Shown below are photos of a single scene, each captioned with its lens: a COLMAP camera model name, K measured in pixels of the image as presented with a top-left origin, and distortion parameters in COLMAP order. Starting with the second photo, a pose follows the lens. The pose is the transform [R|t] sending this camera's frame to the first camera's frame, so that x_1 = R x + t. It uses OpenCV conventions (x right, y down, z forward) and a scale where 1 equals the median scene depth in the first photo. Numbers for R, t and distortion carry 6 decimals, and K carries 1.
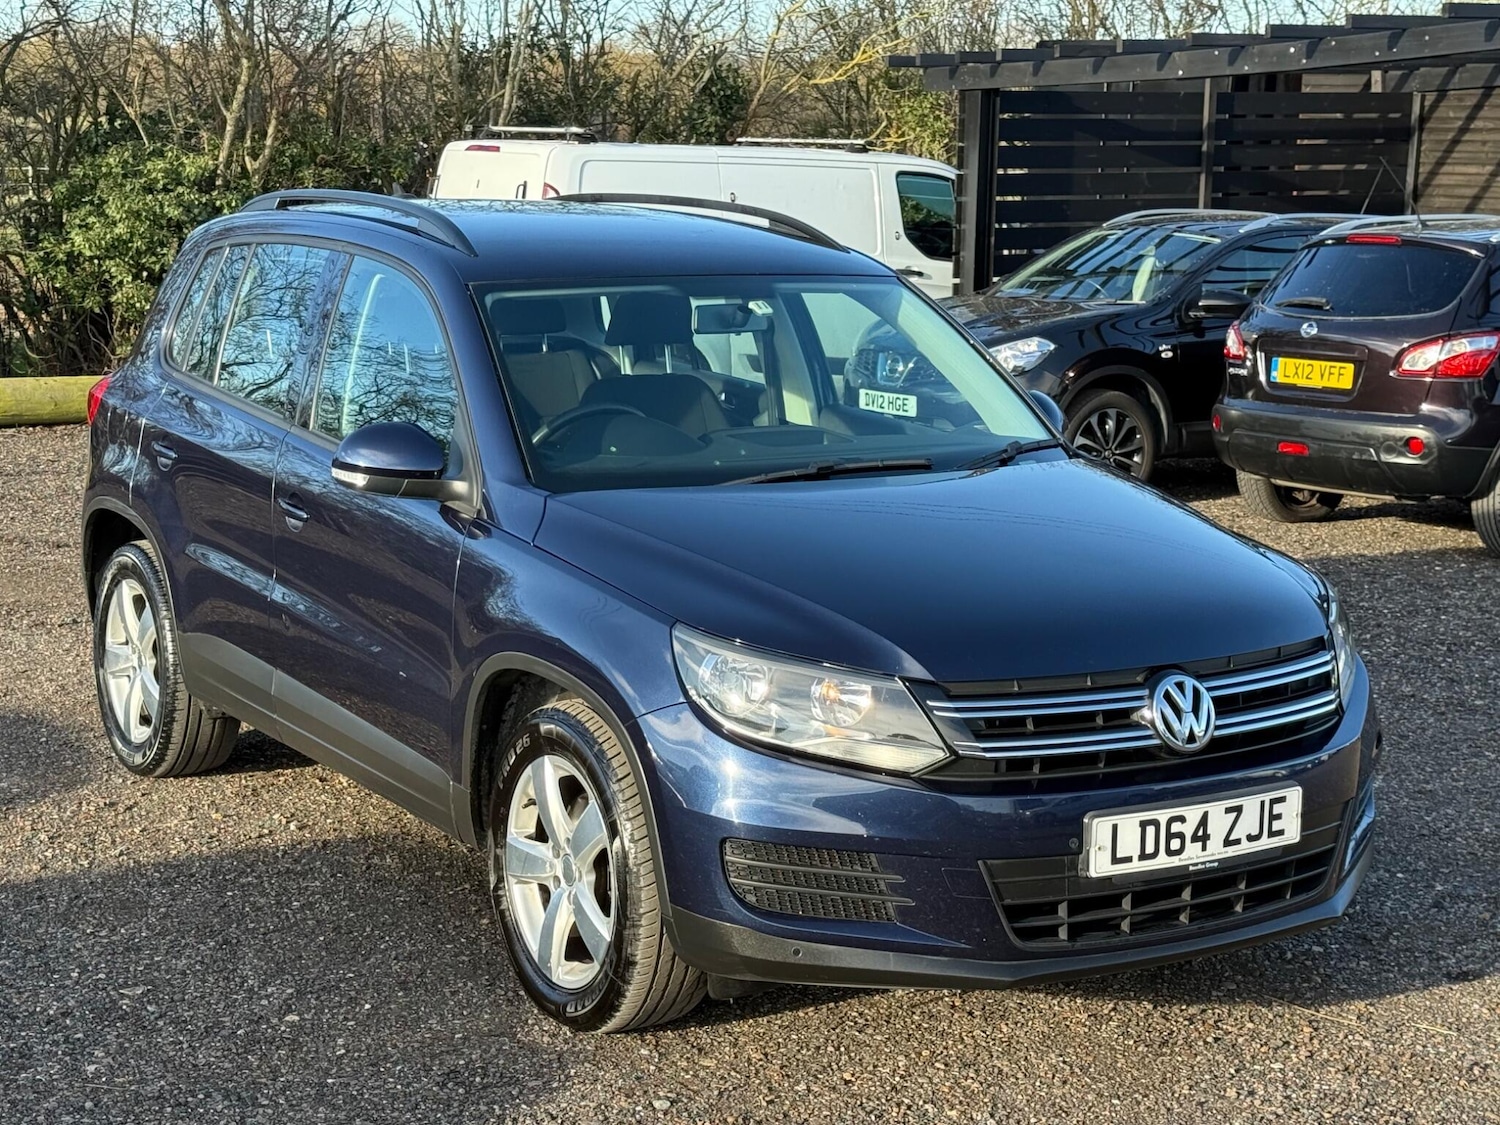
lens RADIAL K [[2477.6, 0, 759.7], [0, 2477.6, 562.6], [0, 0, 1]] dist [0.153665, -0.121873]
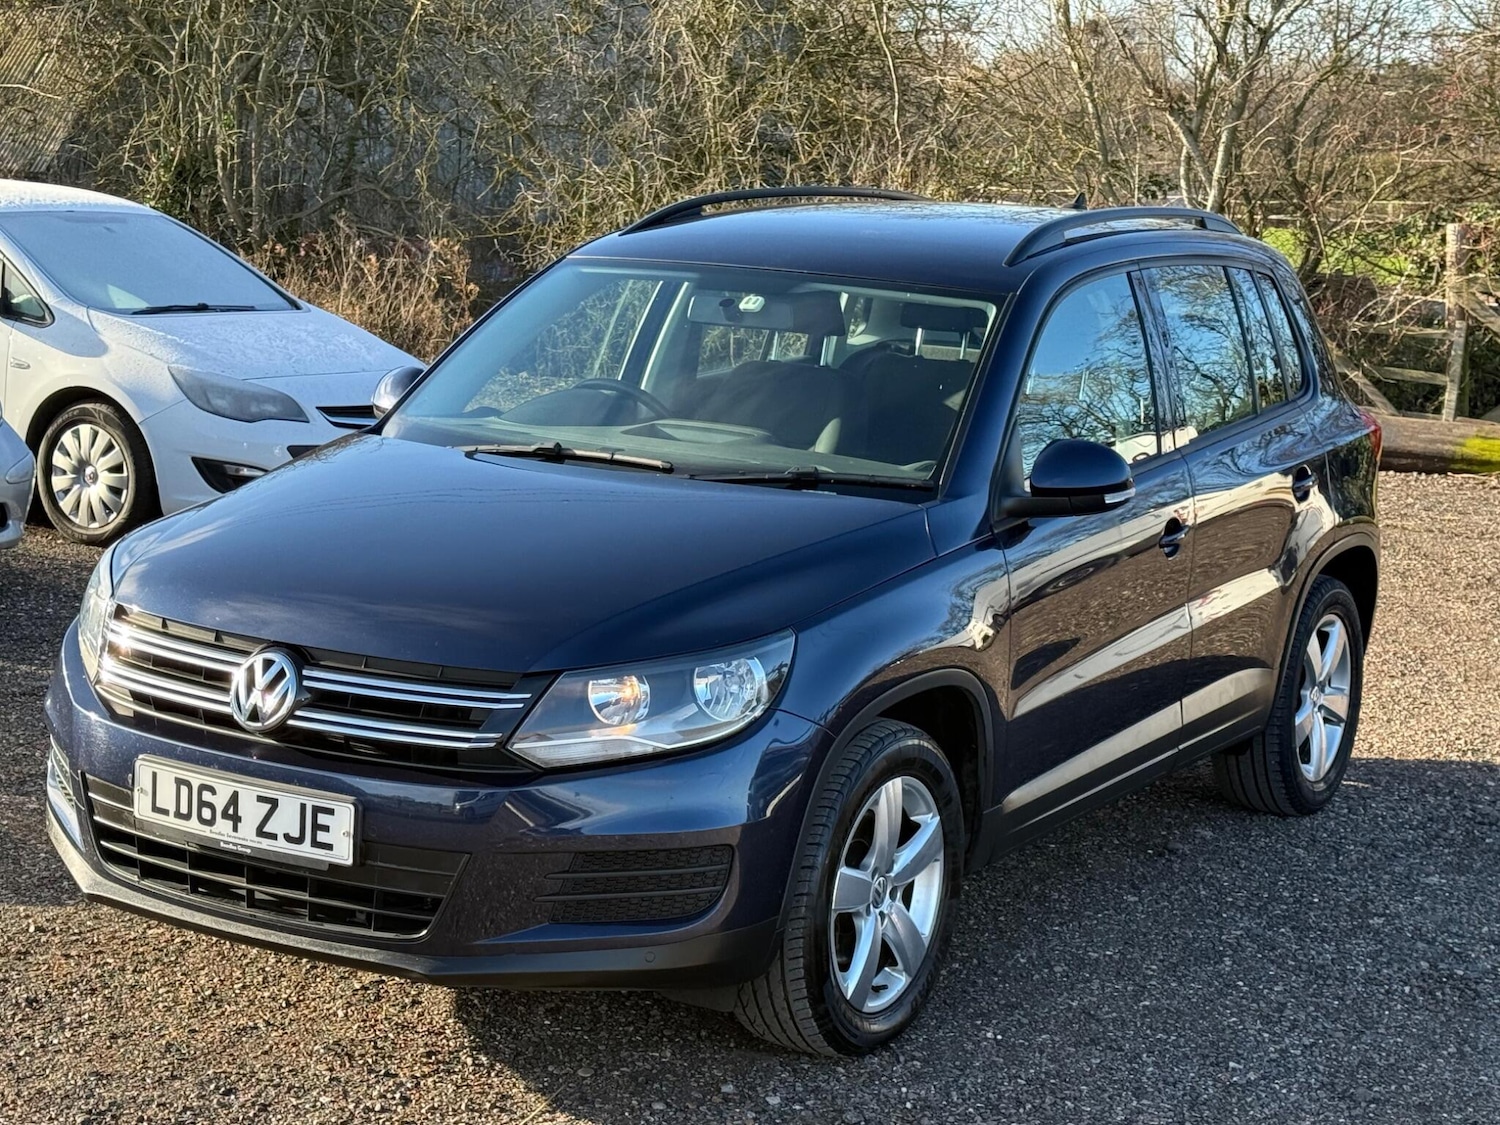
lens RADIAL K [[2640.5, 0, 789.8], [0, 2640.5, 563.0], [0, 0, 1]] dist [0.154036, -0.080163]
pose [[0.469628, 0.150081, -0.870014, 1.132610], [-0.186538, 0.980066, 0.068373, -0.095235], [0.862933, 0.130181, 0.488263, 0.648502]]
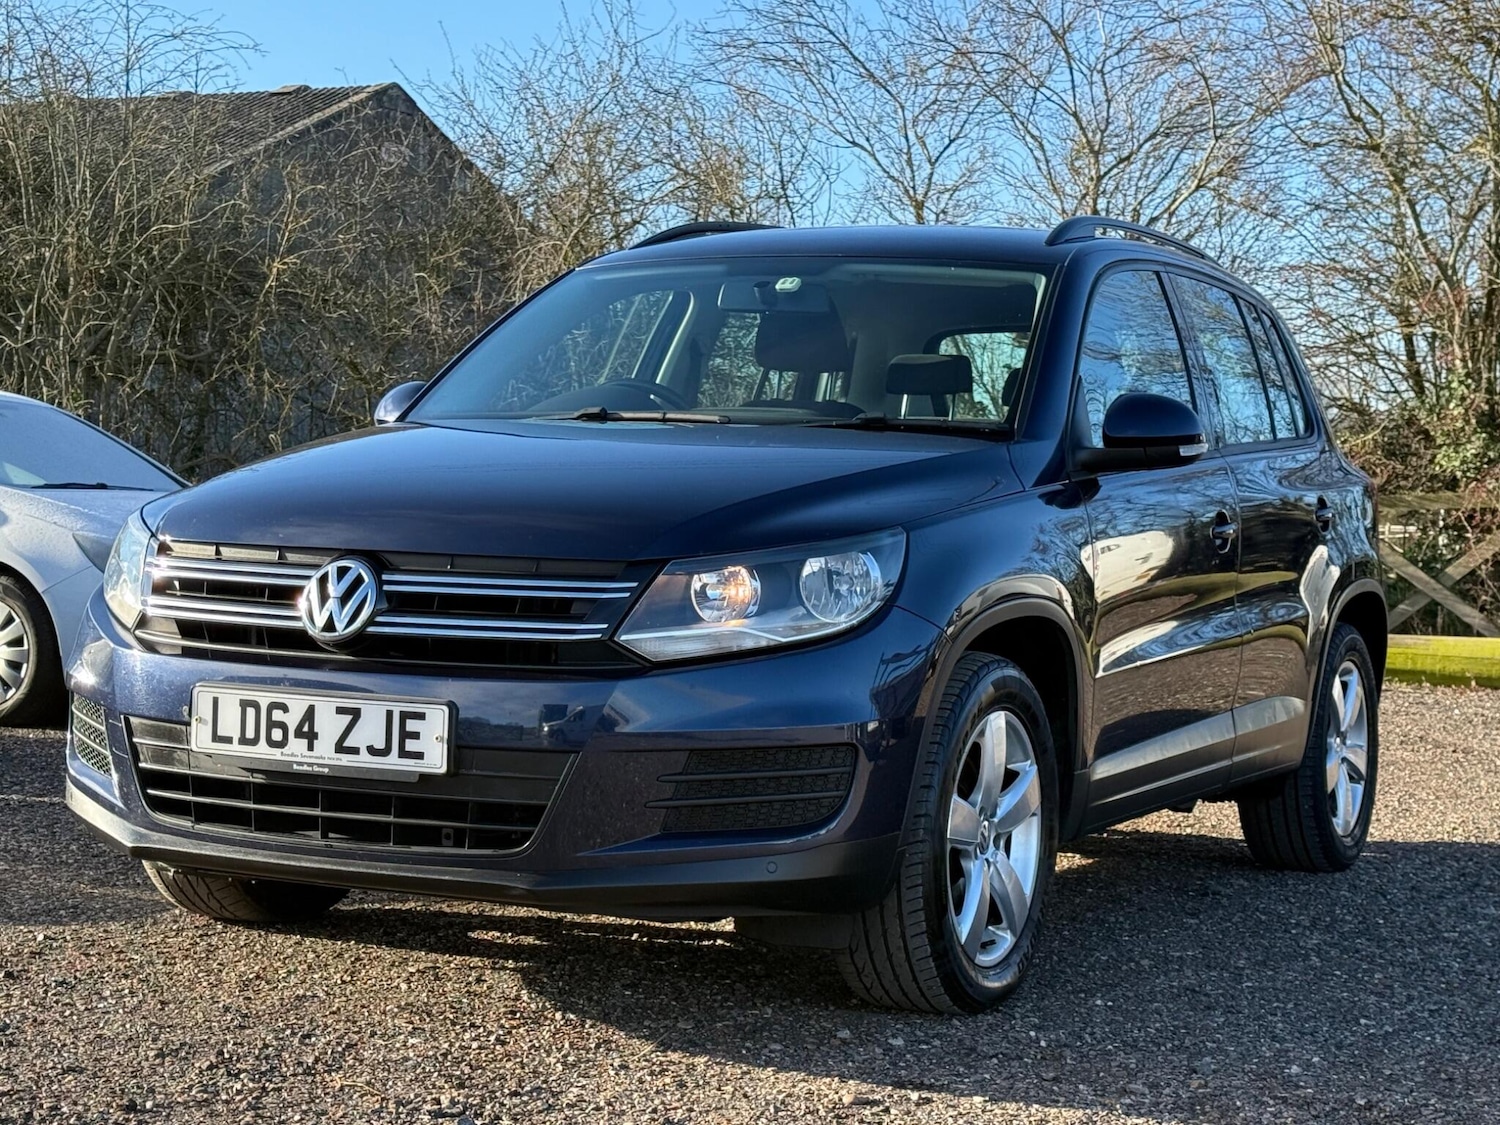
lens RADIAL K [[2638.8, 0, 768.6], [0, 2638.8, 571.8], [0, 0, 1]] dist [0.159284, -0.125314]
pose [[0.527579, 0.029630, -0.848989, 1.035933], [-0.162948, 0.984364, -0.066905, 0.086991], [0.833731, 0.173639, 0.524158, 0.611963]]
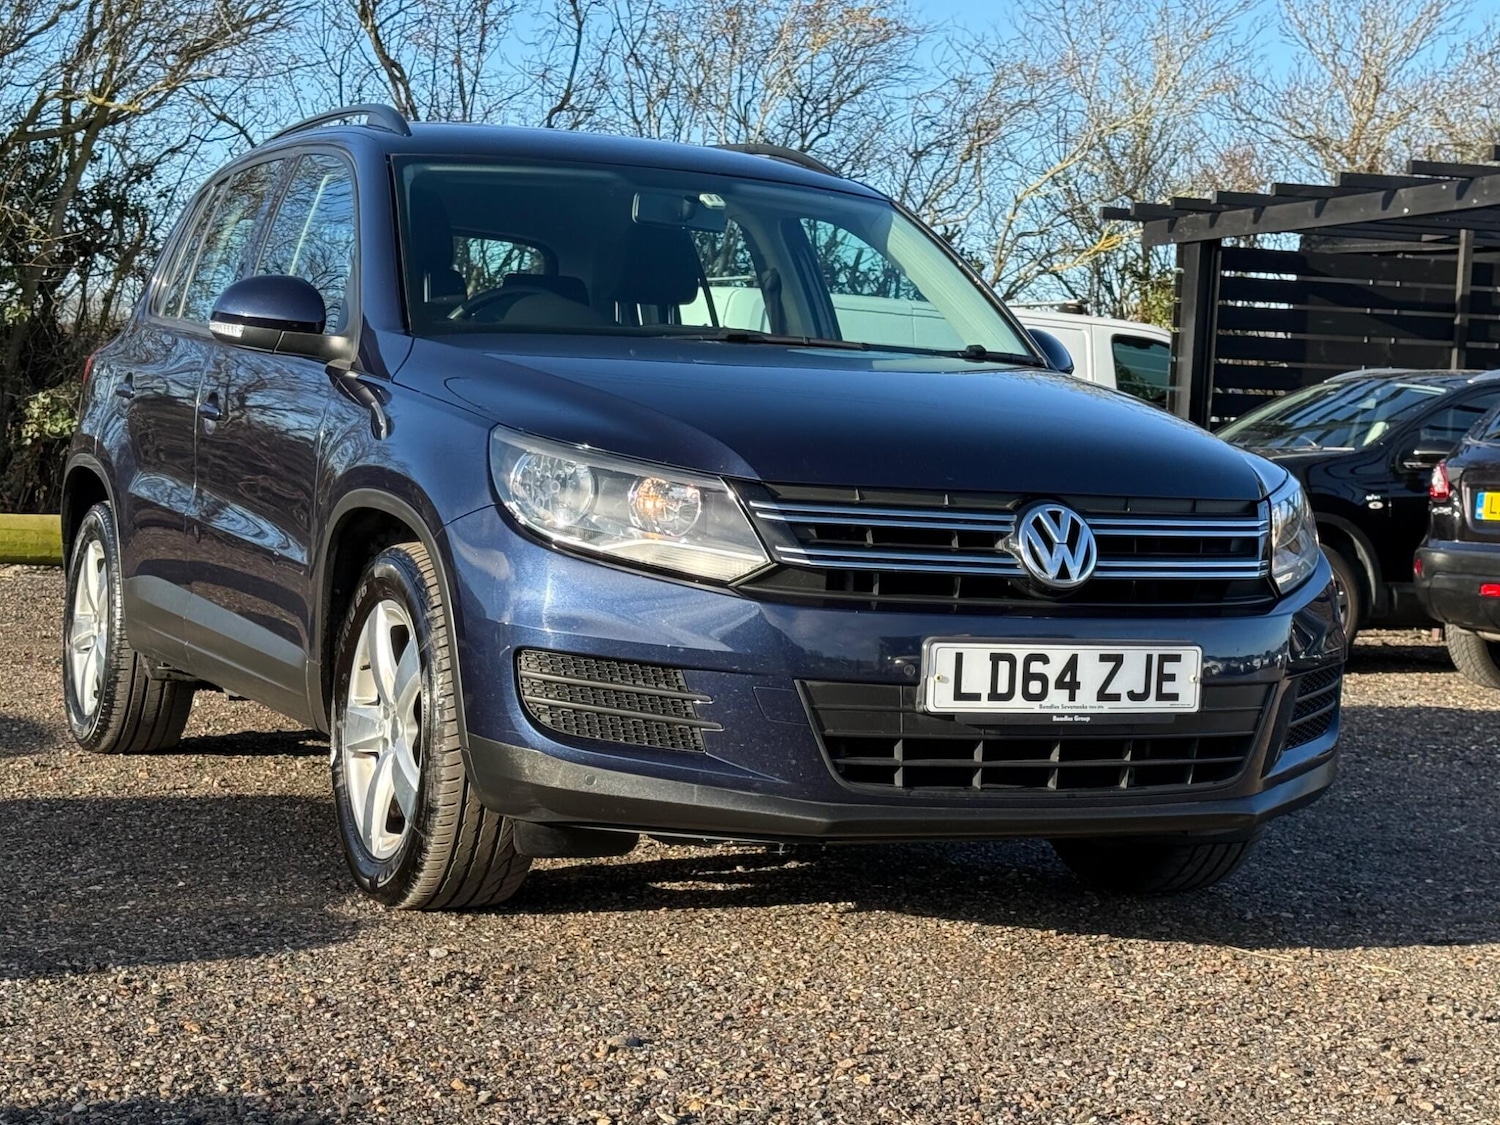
lens RADIAL K [[2638.5, 0, 757.7], [0, 2638.5, 580.0], [0, 0, 1]] dist [0.151894, -0.076511]
pose [[0.991587, 0.039000, -0.123425, 0.176631], [-0.052671, 0.992588, -0.109517, 0.175726], [0.118239, 0.115097, 0.986292, 0.068273]]
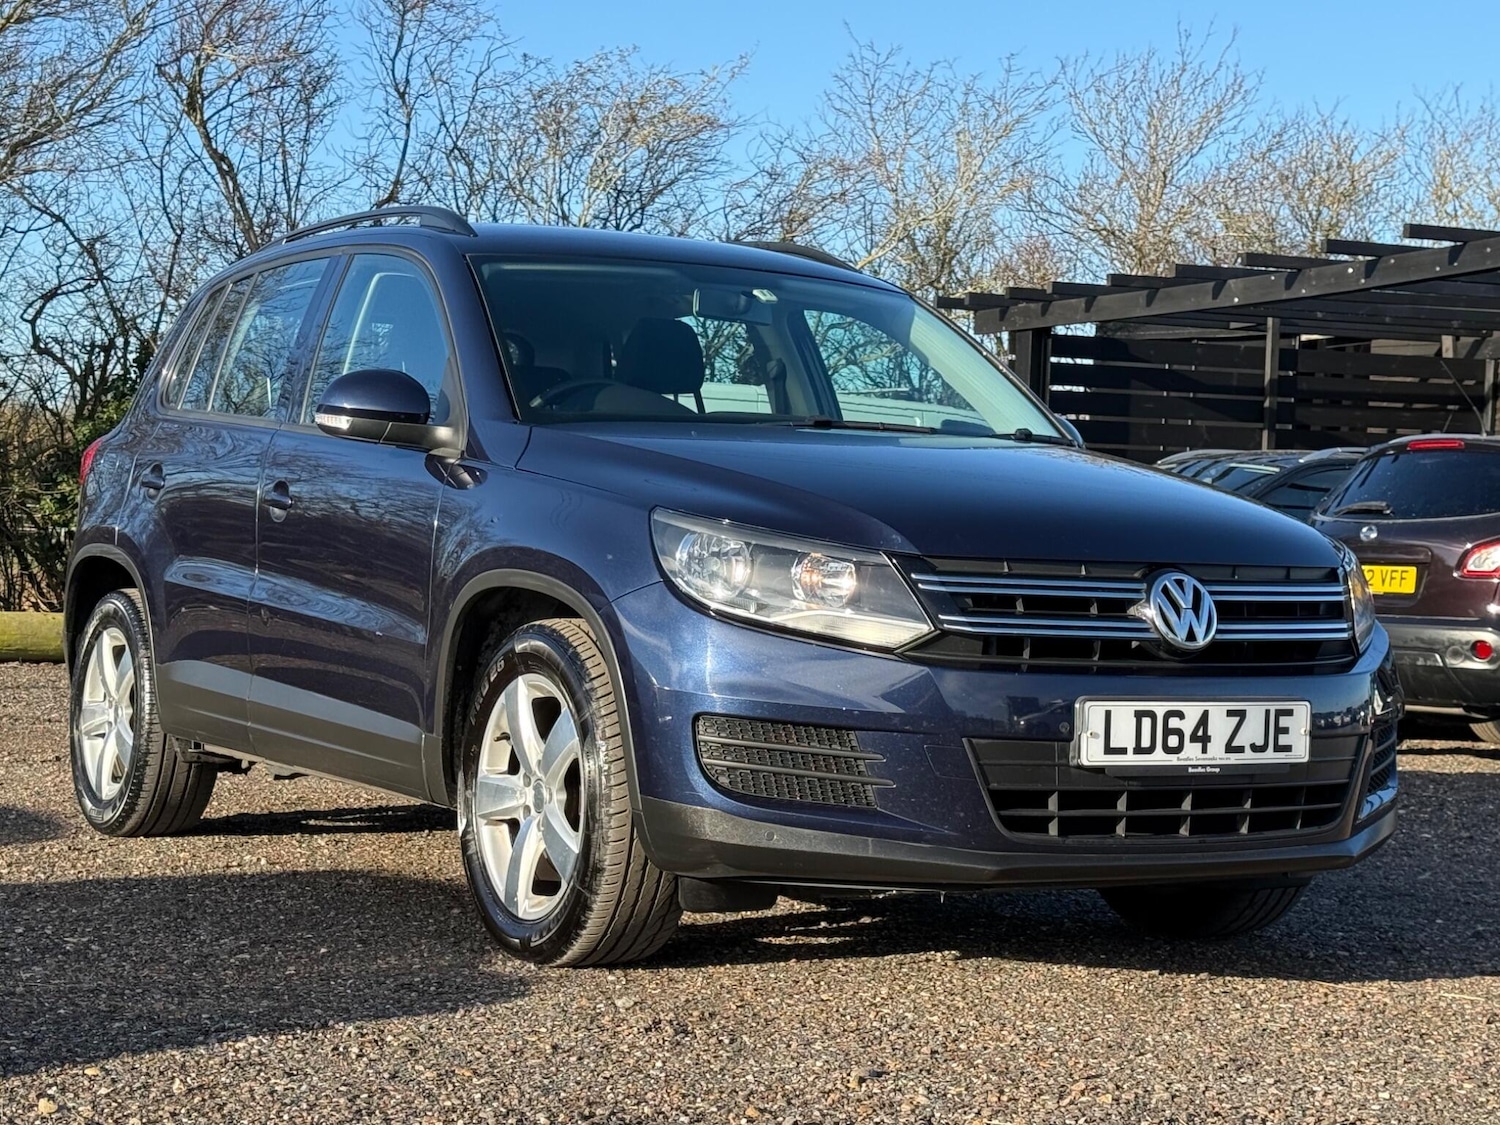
lens RADIAL K [[2637.5, 0, 750.0], [0, 2637.5, 562.5], [0, 0, 1]] dist [0.134179, 0.095792]
pose [[0.999435, 0.019793, -0.027149, 0.030586], [-0.023690, 0.988142, -0.151702, 0.195297], [0.023825, 0.152260, 0.988053, -0.009970]]
